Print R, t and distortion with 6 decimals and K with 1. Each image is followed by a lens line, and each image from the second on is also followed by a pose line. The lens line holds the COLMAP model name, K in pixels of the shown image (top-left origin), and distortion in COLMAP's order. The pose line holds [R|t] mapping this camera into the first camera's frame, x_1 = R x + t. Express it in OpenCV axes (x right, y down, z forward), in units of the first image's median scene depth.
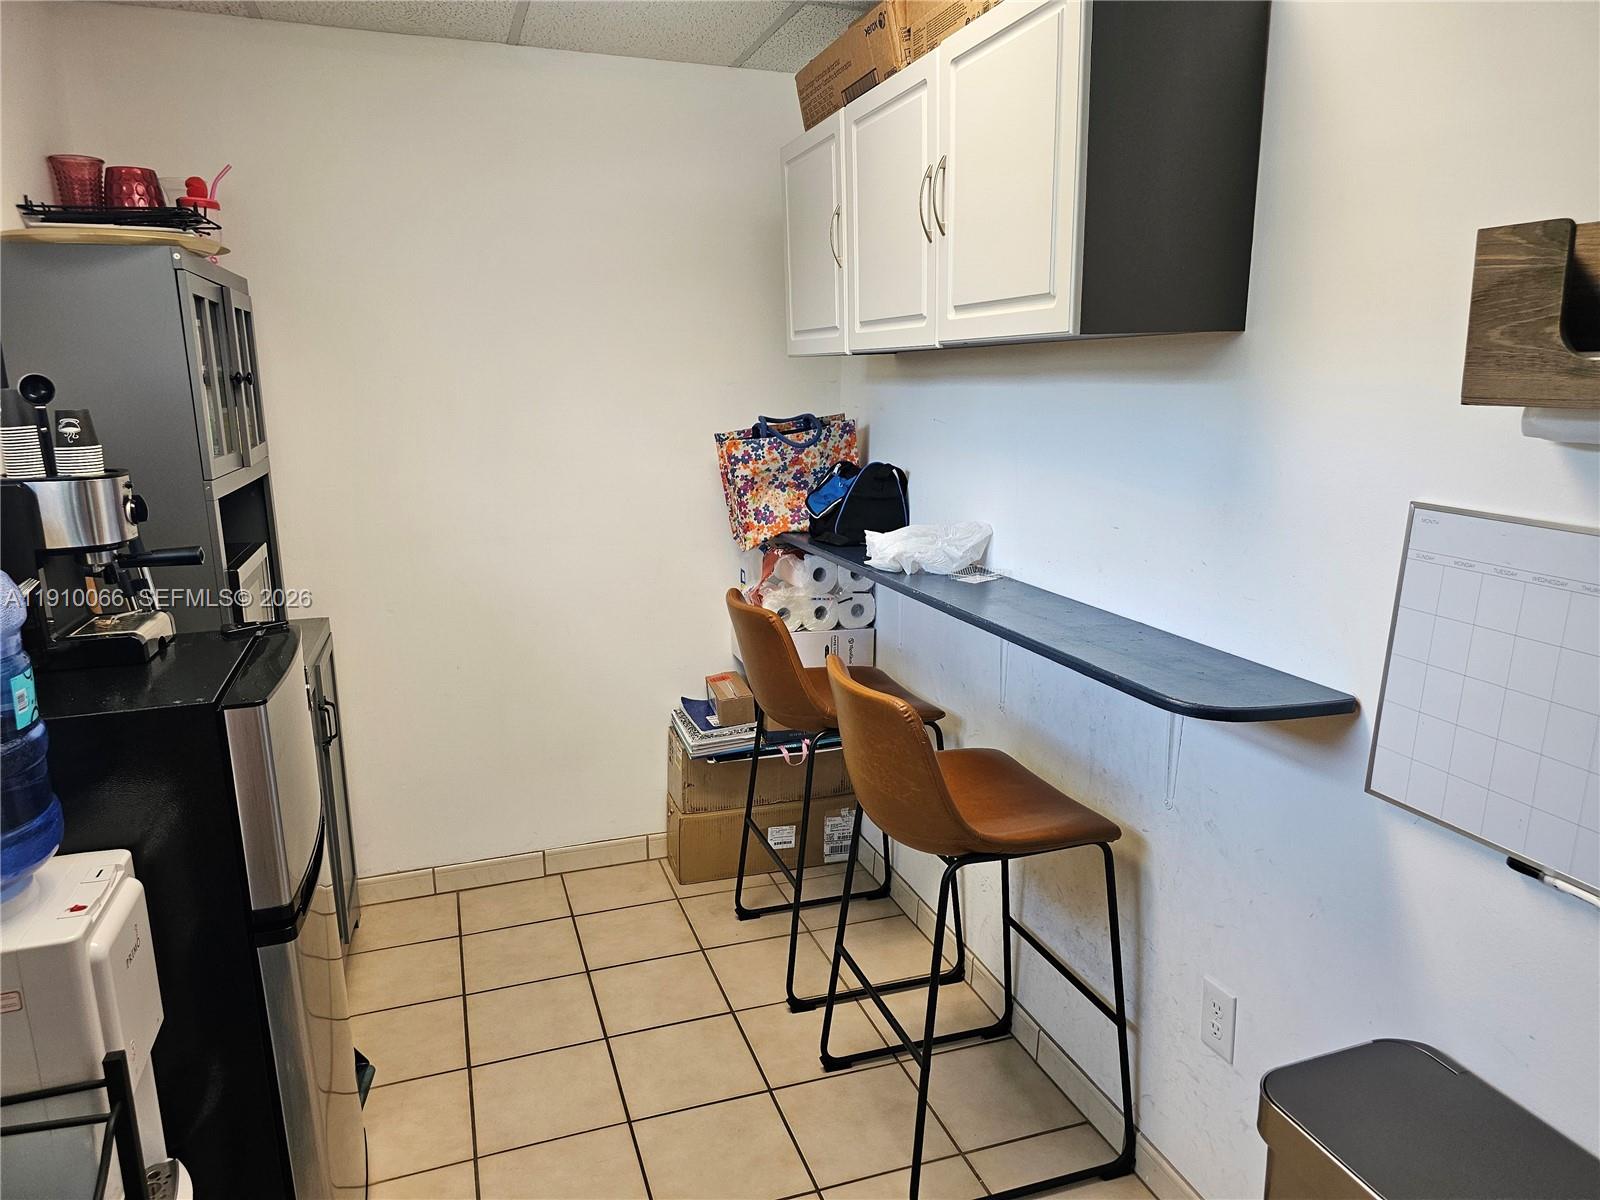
lens RADIAL K [[1048.2, 0, 805.9], [0, 1048.2, 601.9], [0, 0, 1]] dist [0.080185, -0.071175]
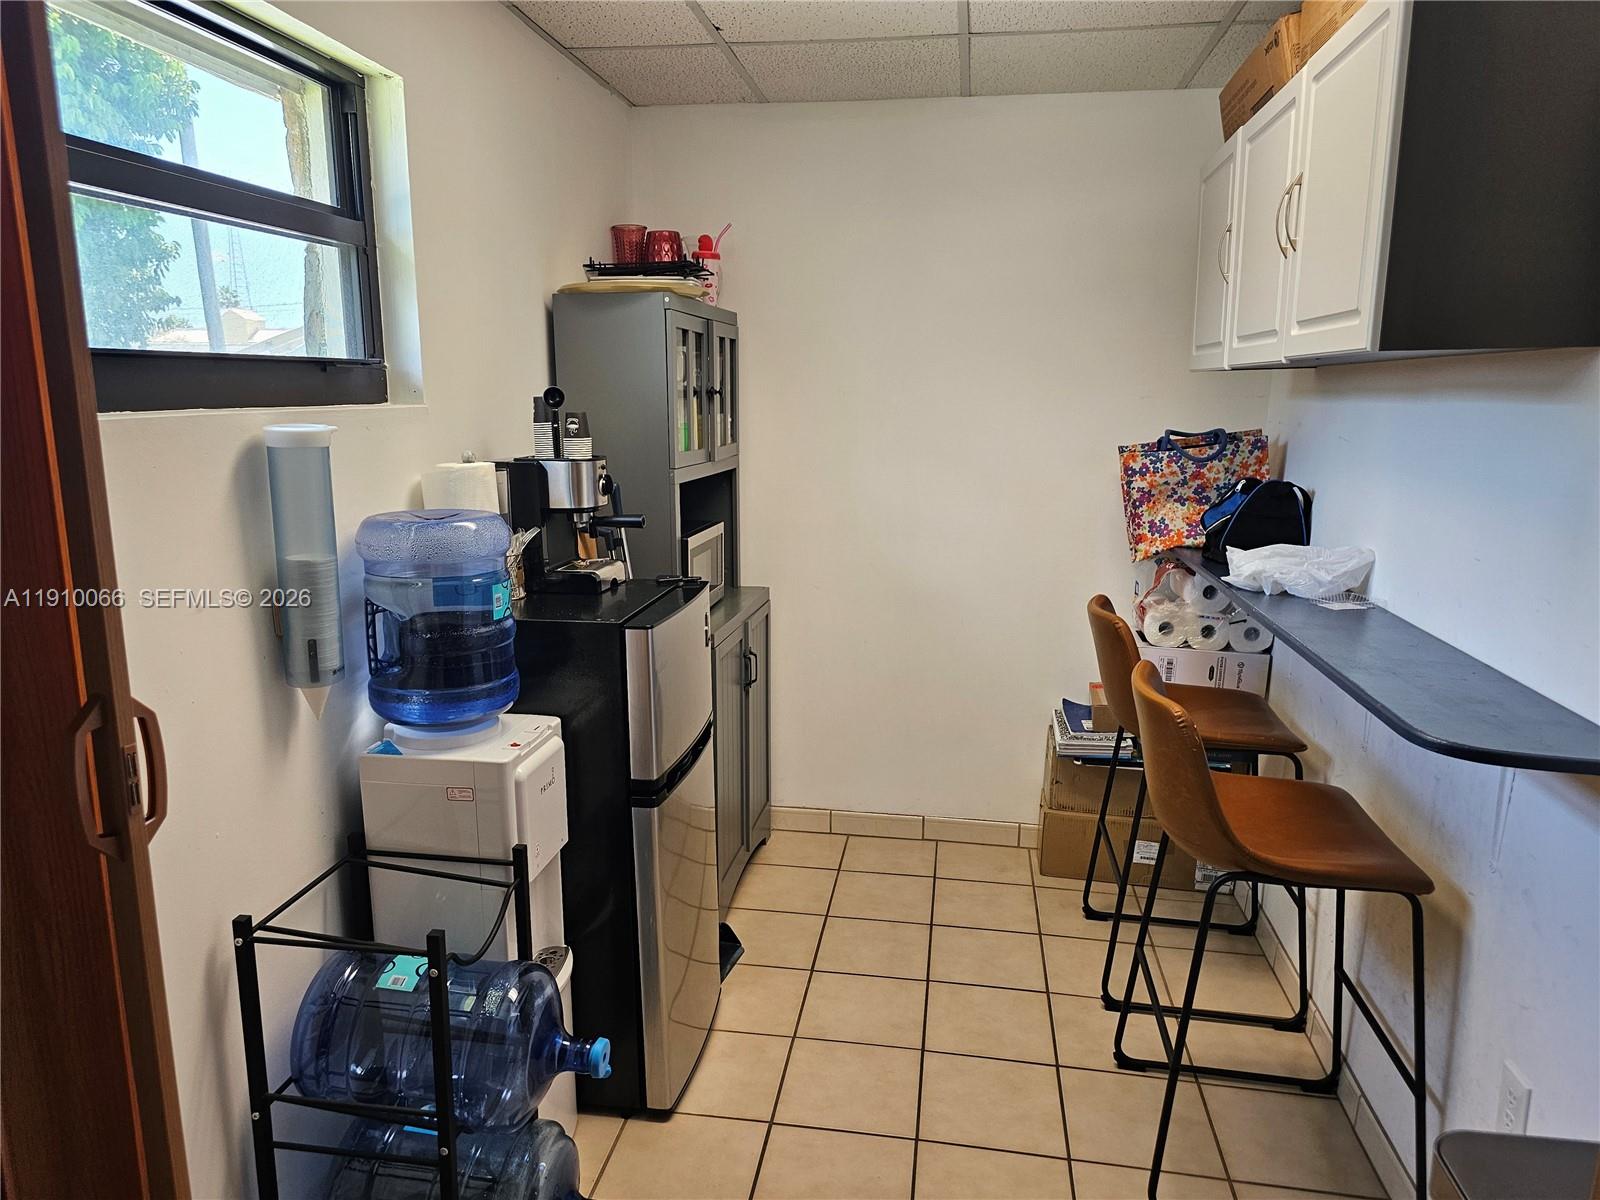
lens RADIAL K [[1048.2, 0, 805.9], [0, 1048.2, 601.9], [0, 0, 1]] dist [0.080185, -0.071175]
pose [[0.885018, 0.101690, -0.454315, 0.152694], [-0.107311, 0.994134, 0.013475, 0.012039], [0.453020, 0.036828, 0.890739, -0.061227]]
